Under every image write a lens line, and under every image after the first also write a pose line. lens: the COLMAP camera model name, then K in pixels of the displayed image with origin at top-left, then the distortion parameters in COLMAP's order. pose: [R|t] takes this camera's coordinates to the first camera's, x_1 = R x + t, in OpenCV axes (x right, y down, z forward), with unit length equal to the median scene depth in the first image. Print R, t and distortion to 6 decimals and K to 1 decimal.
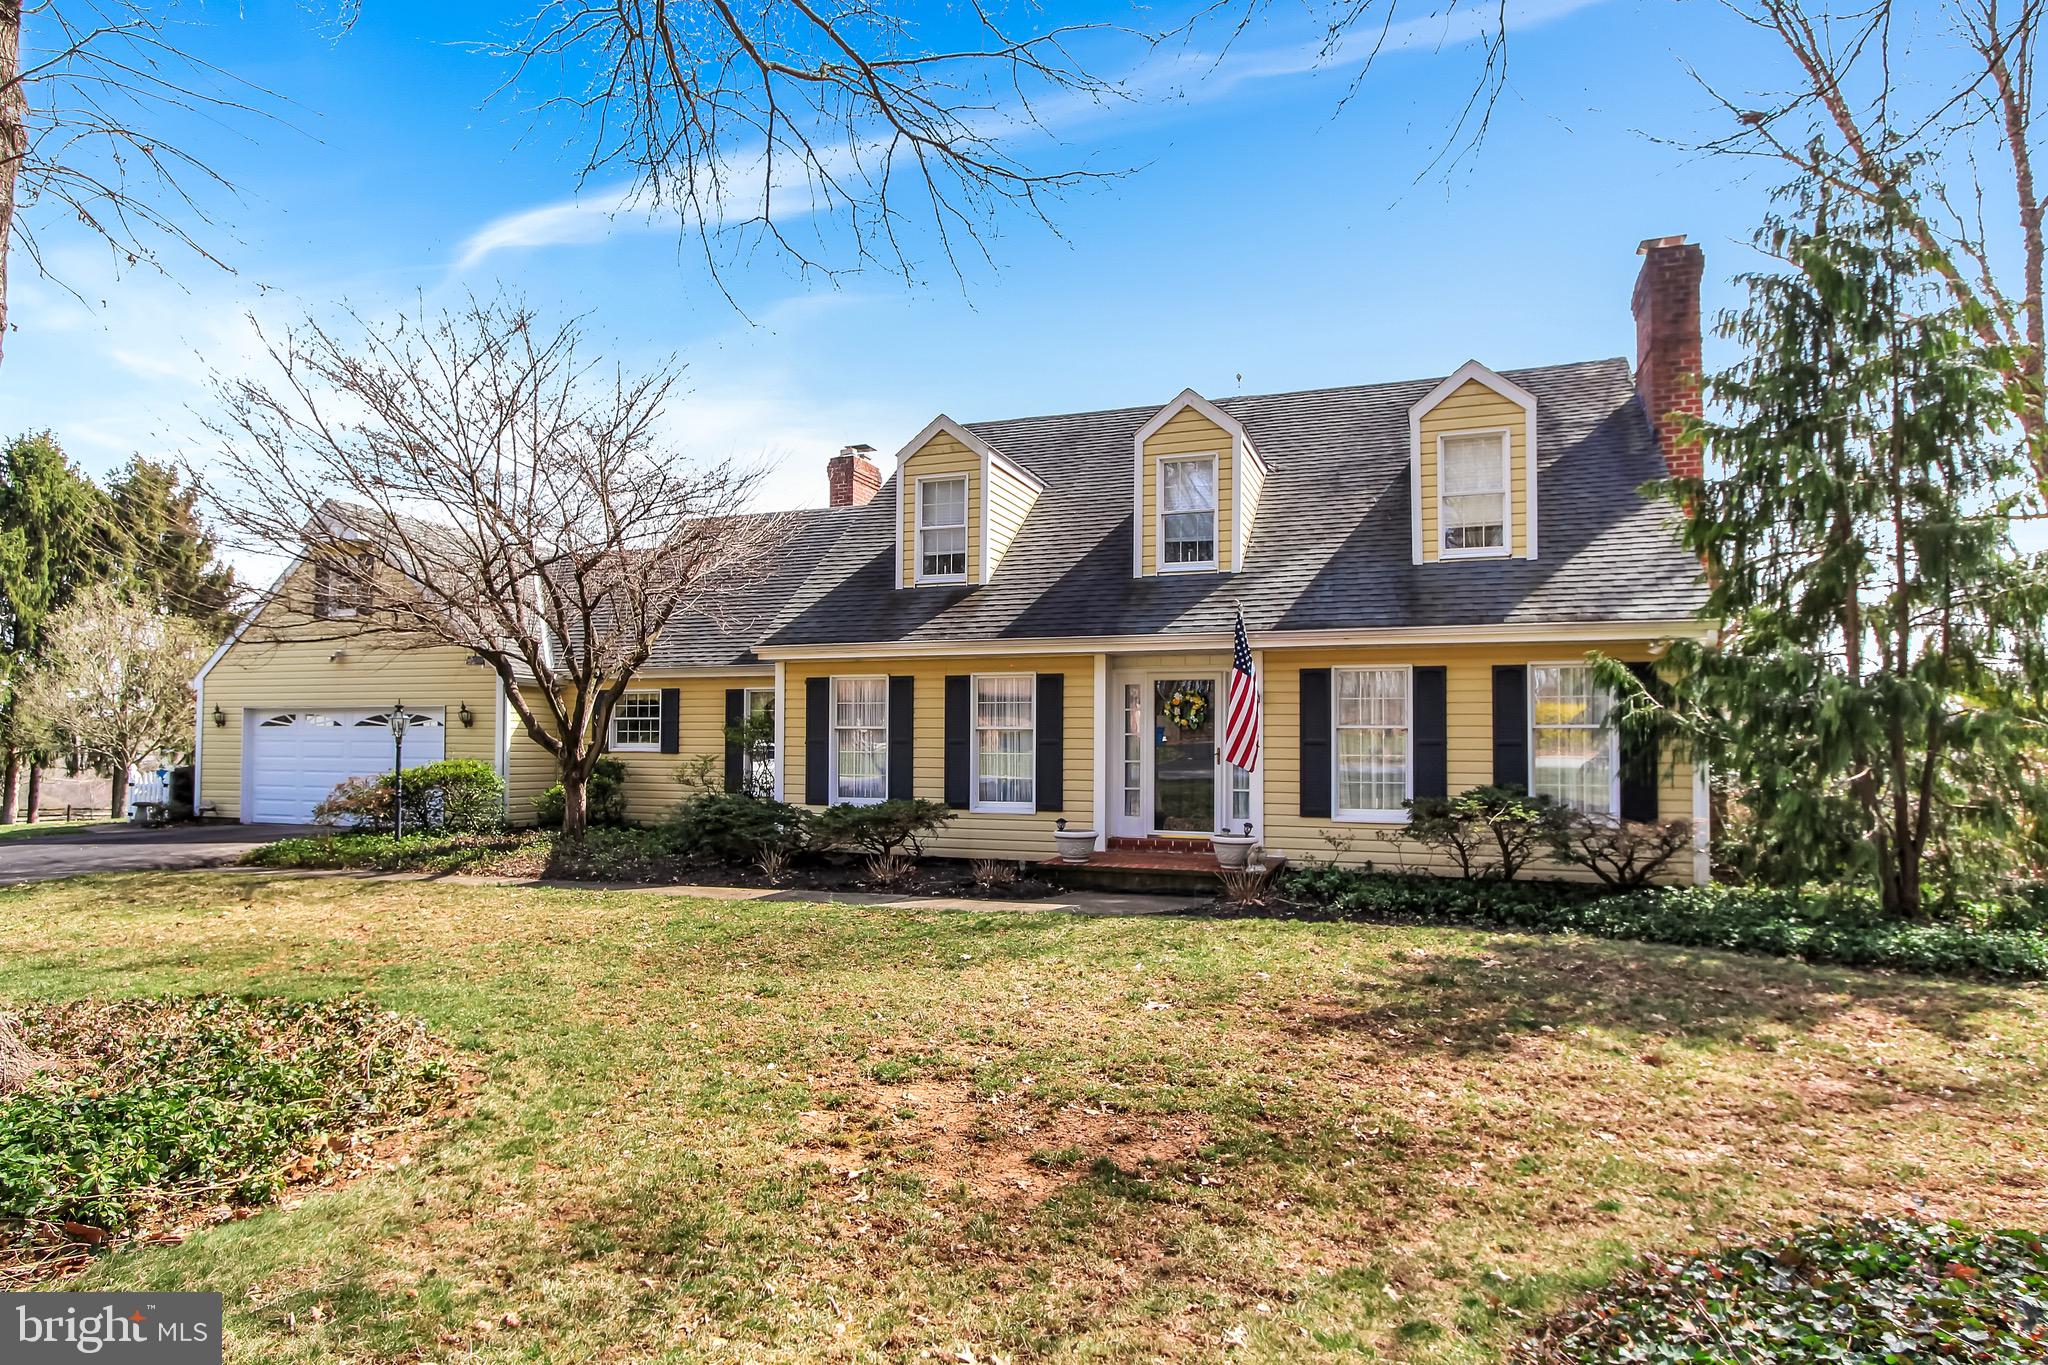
lens RADIAL K [[1108.1, 0, 1024.0], [0, 1108.1, 682.5], [0, 0, 1]] dist [0.000945, 0.000366]
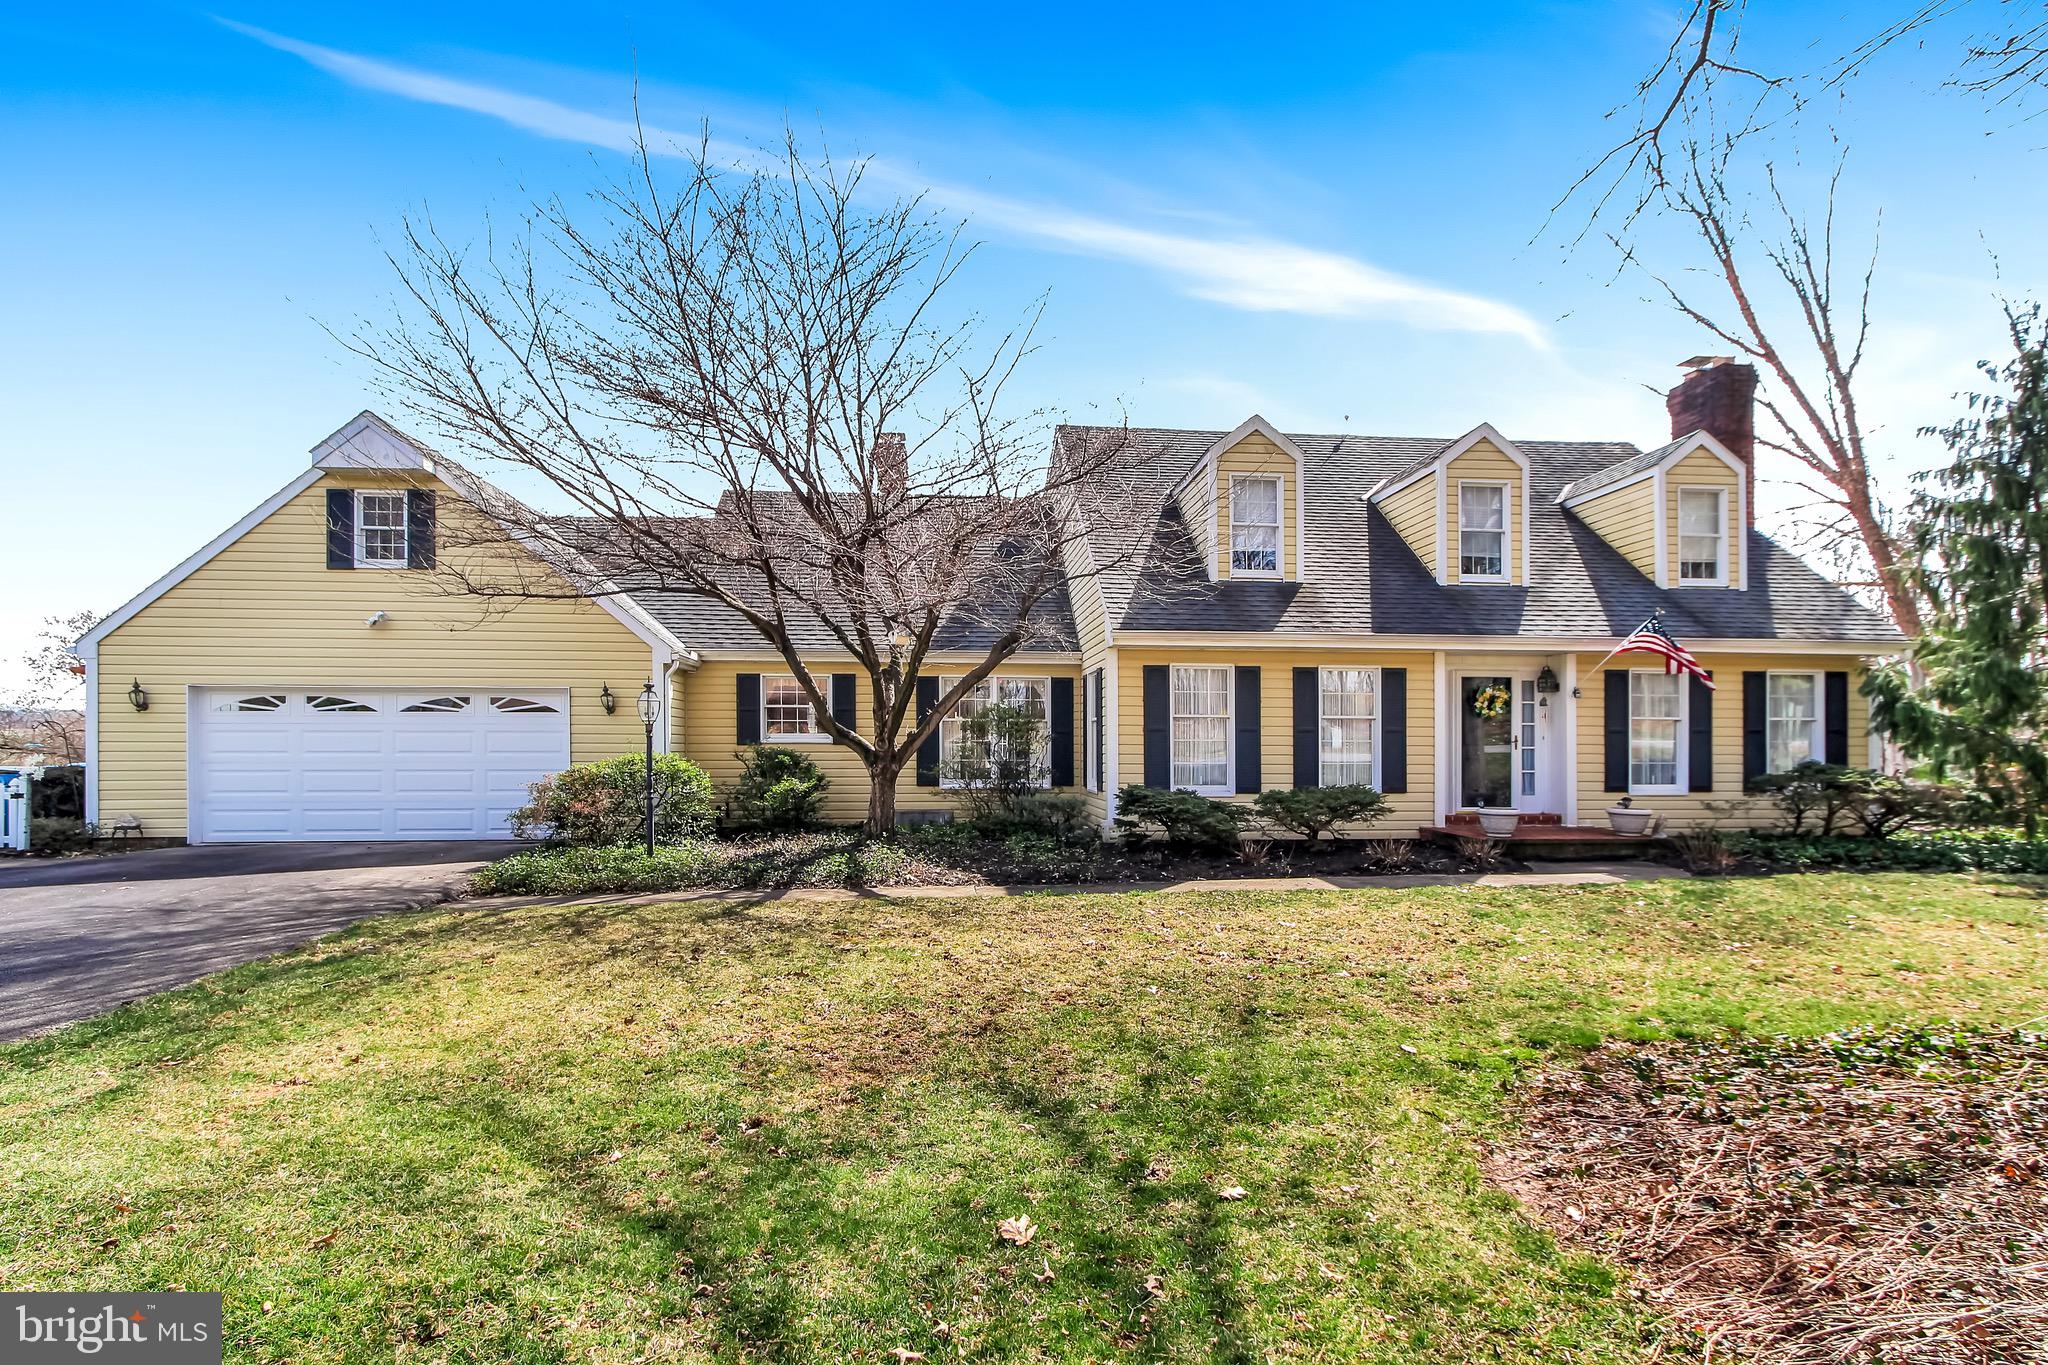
lens RADIAL K [[1005.2, 0, 1024.1], [0, 1005.2, 709.8], [0, 0, 1]] dist [0.001178, 0.000492]
pose [[0.903709, 0.006848, 0.428091, -0.709493], [-0.021169, 0.999364, 0.028701, 0.011813], [-0.427623, -0.035000, 0.903280, 0.248331]]
